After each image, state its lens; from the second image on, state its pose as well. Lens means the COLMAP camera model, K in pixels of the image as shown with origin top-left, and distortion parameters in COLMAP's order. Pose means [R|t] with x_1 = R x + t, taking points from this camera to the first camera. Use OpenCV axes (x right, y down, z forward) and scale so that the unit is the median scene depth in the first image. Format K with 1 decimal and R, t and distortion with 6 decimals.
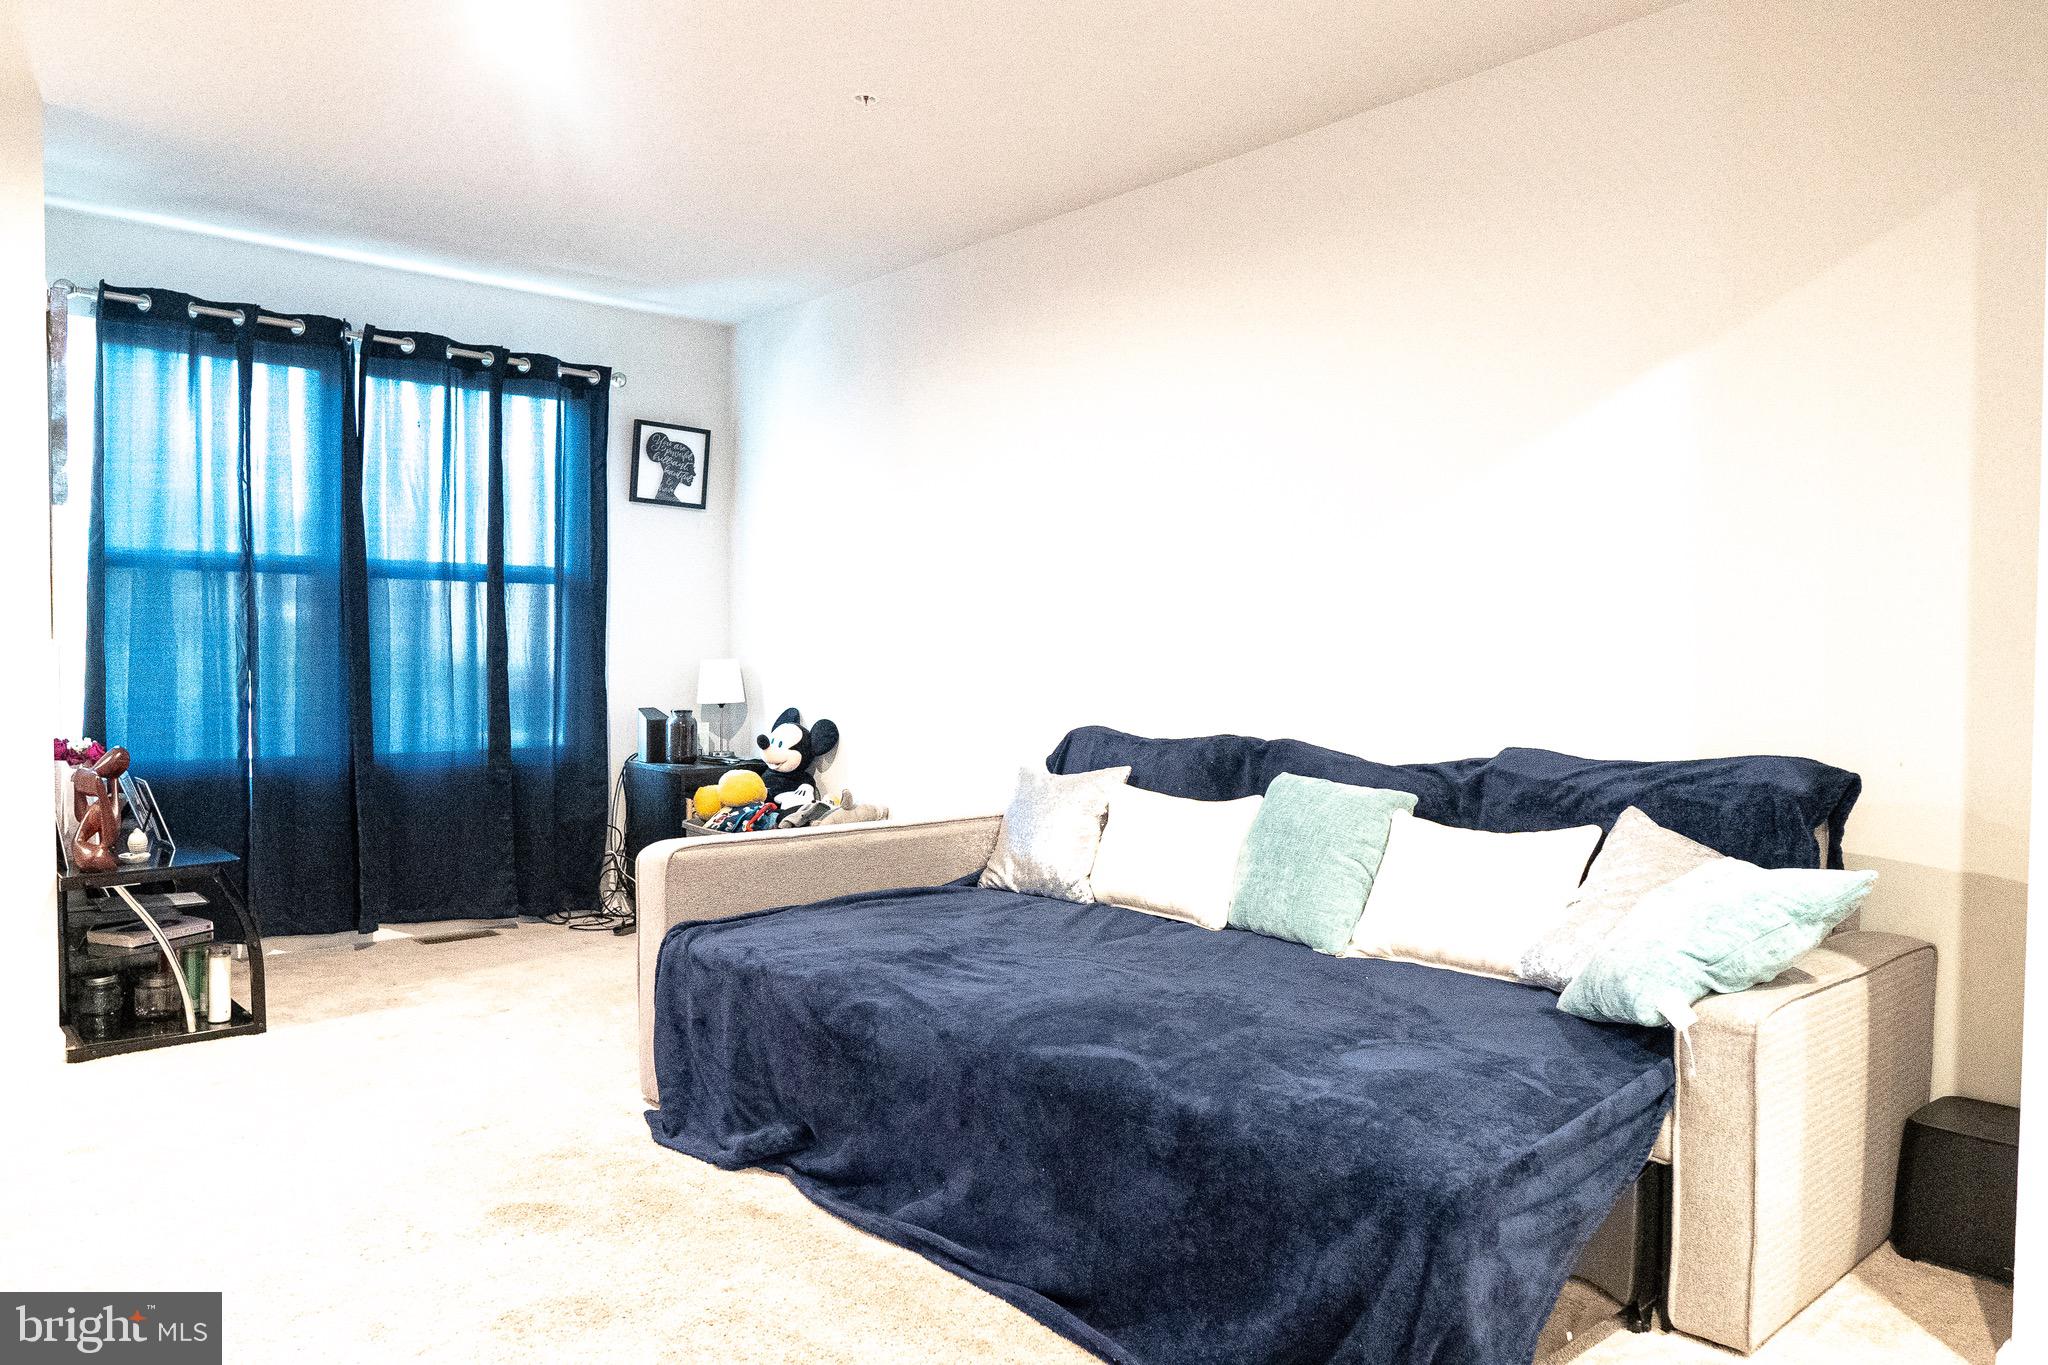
lens RADIAL K [[1405.7, 0, 1004.9], [0, 1405.7, 701.2], [0, 0, 1]] dist [-0.002339, -0.006141]
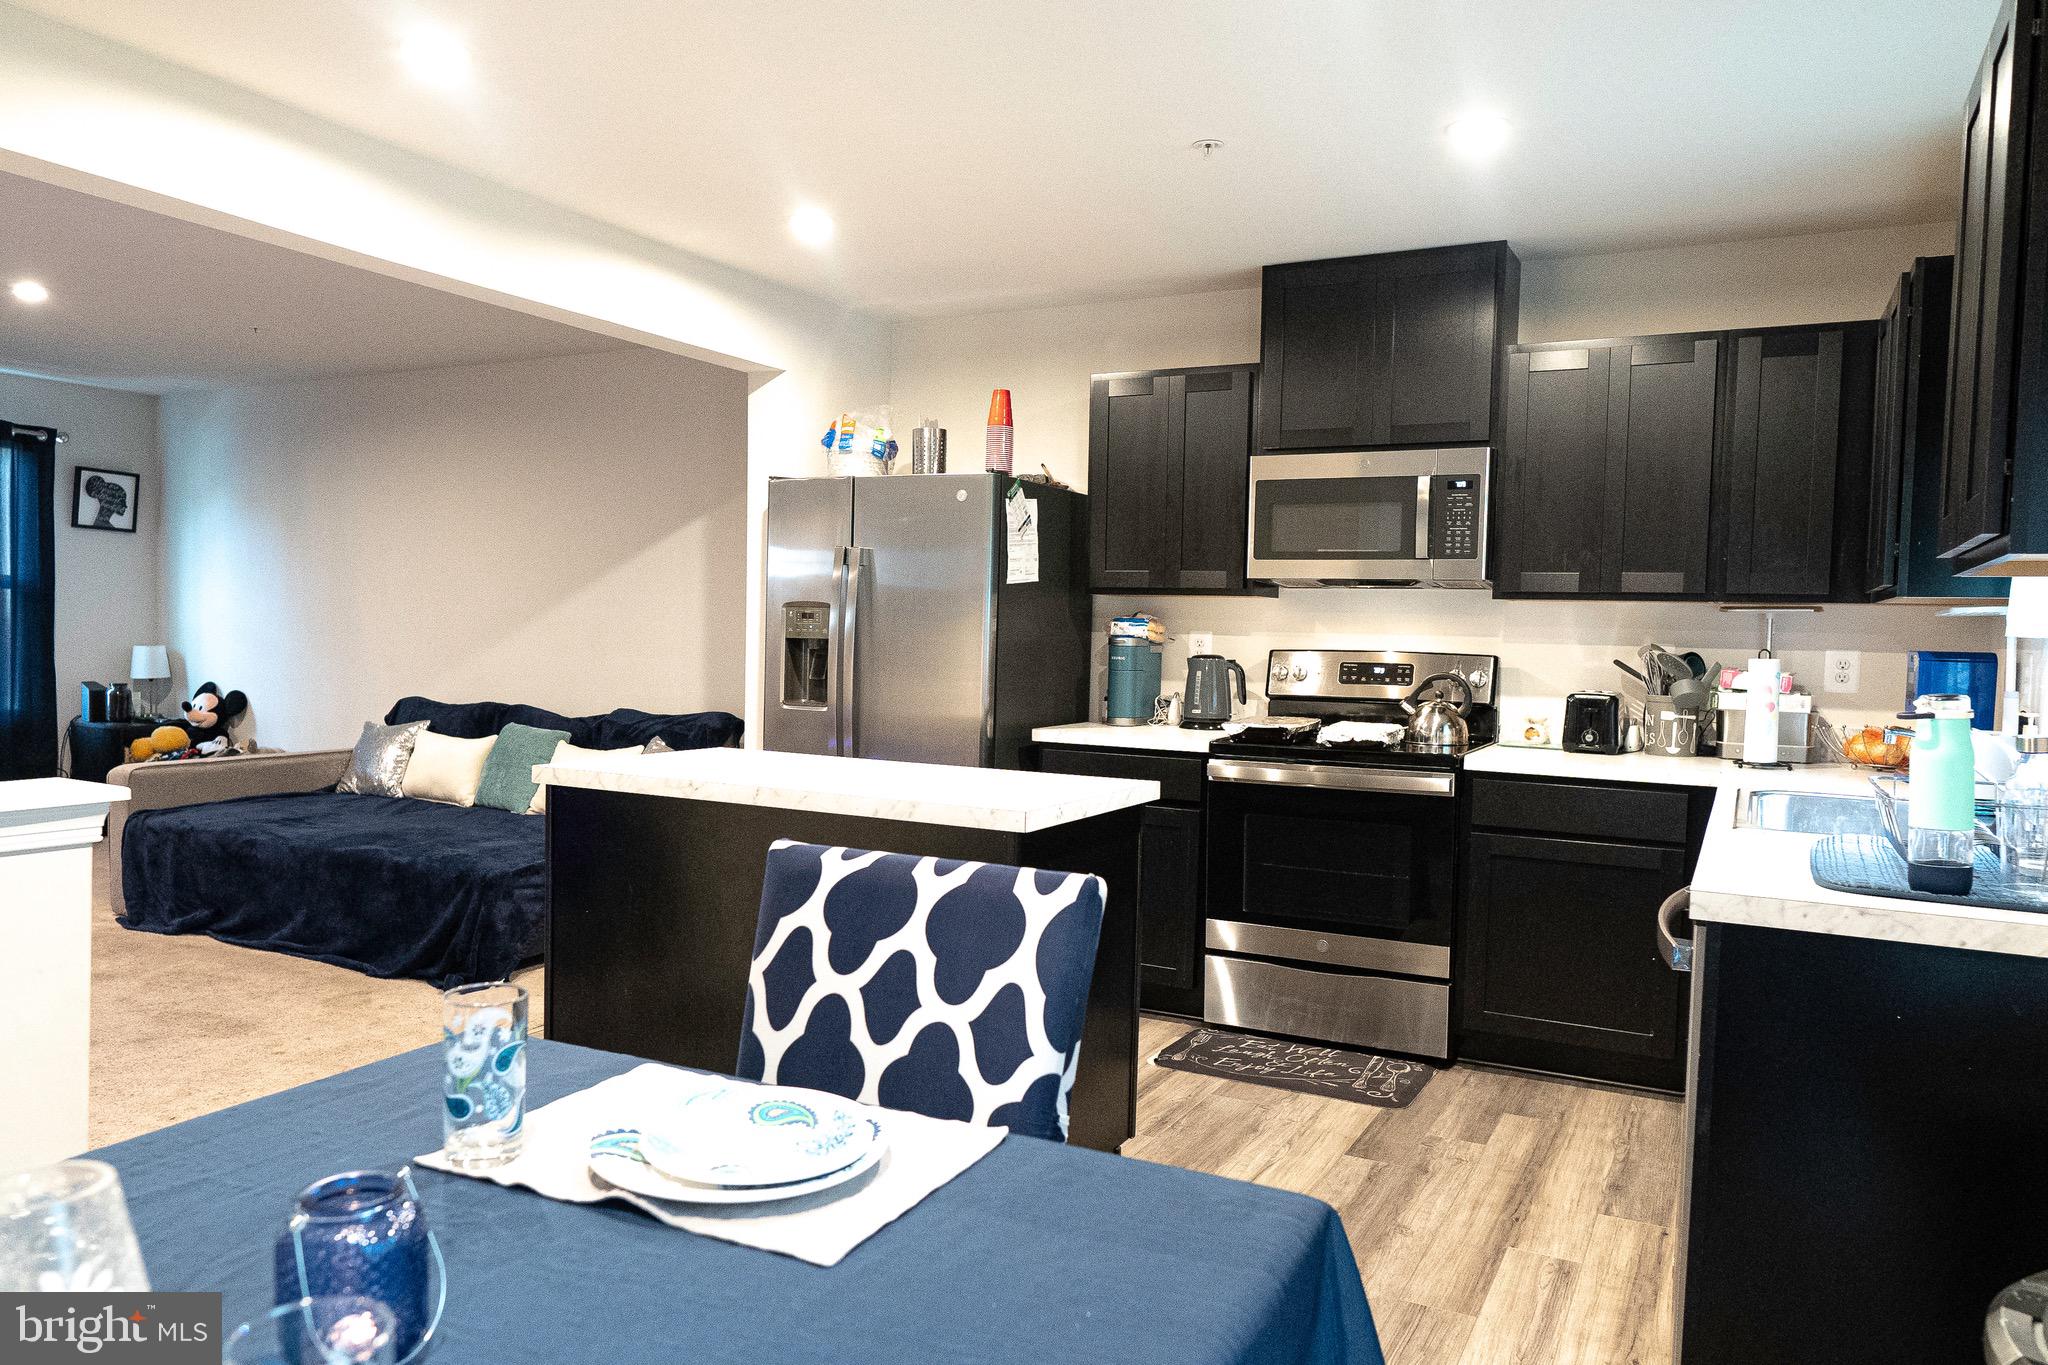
lens RADIAL K [[1405.7, 0, 1004.9], [0, 1405.7, 701.2], [0, 0, 1]] dist [-0.002339, -0.006141]
pose [[0.934698, -0.002454, 0.355434, 0.103597], [-0.007511, 0.999616, 0.026655, -0.021841], [-0.355363, -0.027584, 0.934321, -0.663752]]
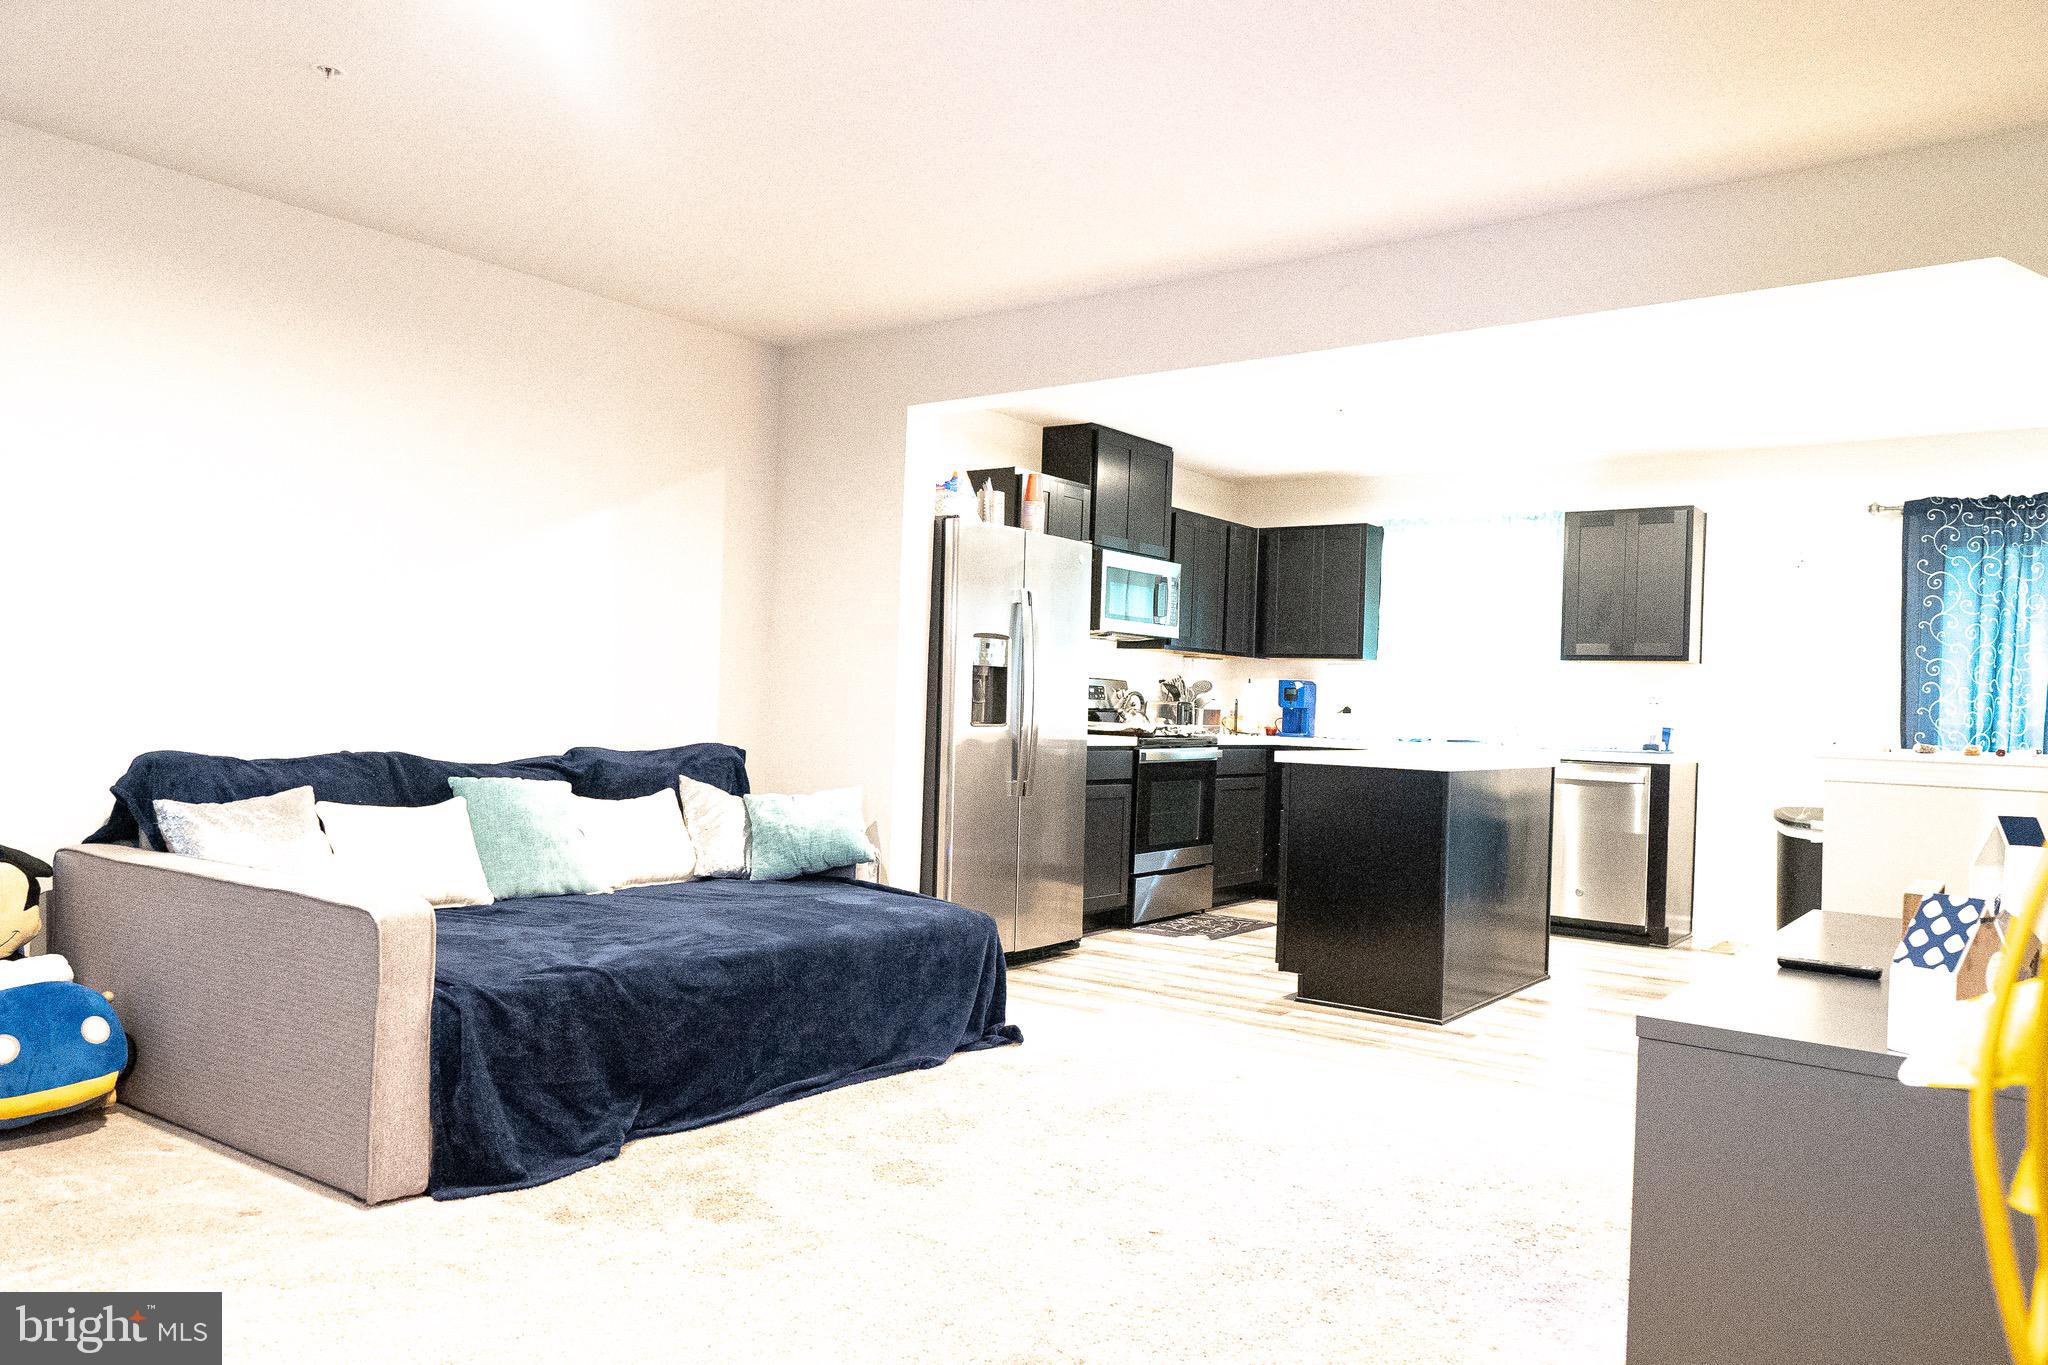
lens RADIAL K [[1405.7, 0, 1004.9], [0, 1405.7, 701.2], [0, 0, 1]] dist [-0.002339, -0.006141]
pose [[-0.187839, -0.008799, 0.982160, -0.775023], [-0.002817, 0.999961, 0.008420, -0.019491], [-0.982196, -0.001185, -0.187857, 0.526159]]
